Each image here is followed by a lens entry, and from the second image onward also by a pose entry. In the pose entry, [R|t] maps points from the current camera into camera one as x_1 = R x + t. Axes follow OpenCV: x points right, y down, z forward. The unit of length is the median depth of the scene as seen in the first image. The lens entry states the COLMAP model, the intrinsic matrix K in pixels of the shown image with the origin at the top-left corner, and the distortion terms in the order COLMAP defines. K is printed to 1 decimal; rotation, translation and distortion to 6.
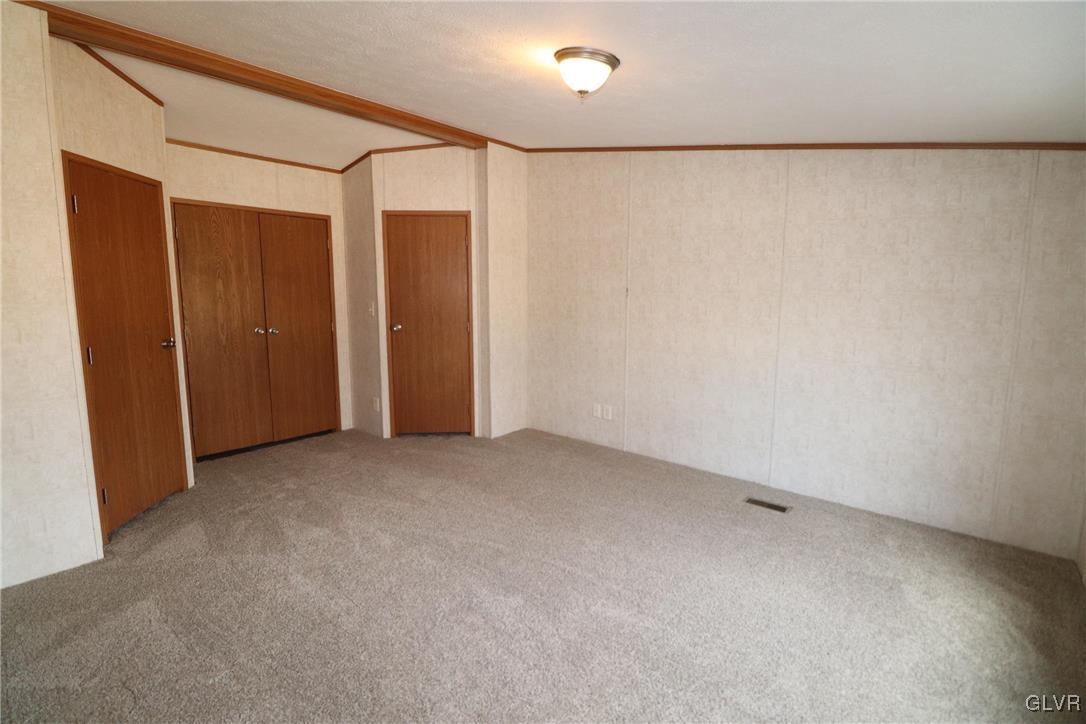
lens RADIAL K [[503.8, 0, 540.3], [0, 503.8, 363.9], [0, 0, 1]] dist [-0.002812, -0.008346]
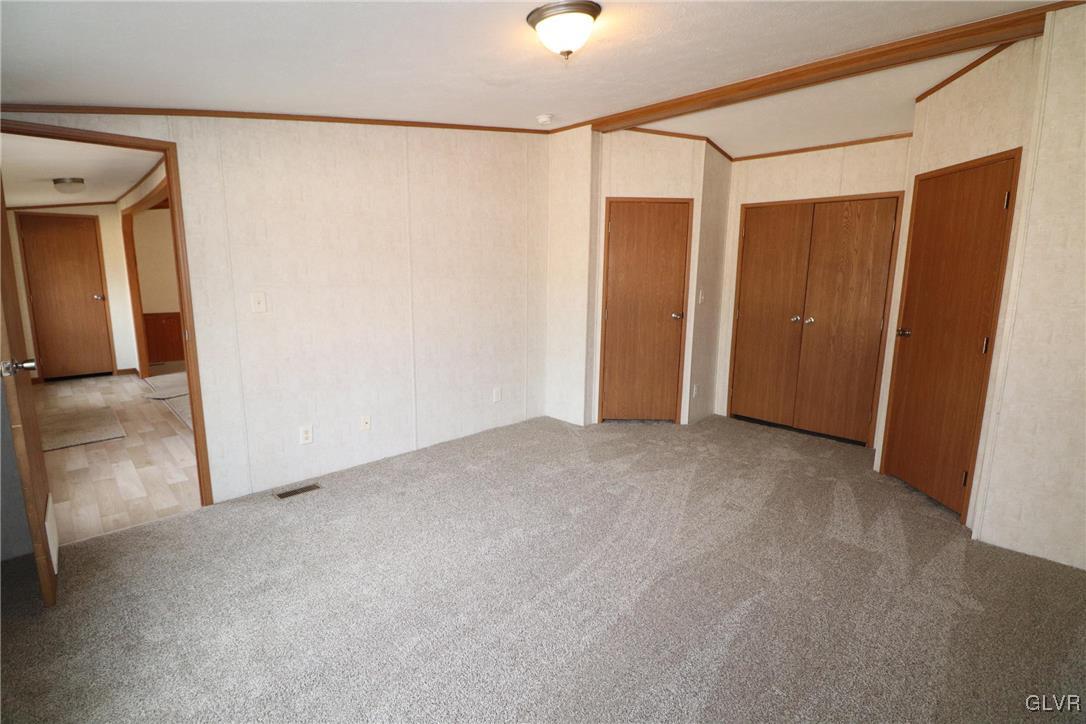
lens RADIAL K [[503.8, 0, 541.1], [0, 503.8, 360.5], [0, 0, 1]] dist [-0.002812, -0.008346]
pose [[-0.111089, 0.161437, -0.980611, 0.559861], [-0.149687, 0.972743, 0.177100, -0.091590], [0.982473, 0.166459, -0.083896, 0.590944]]
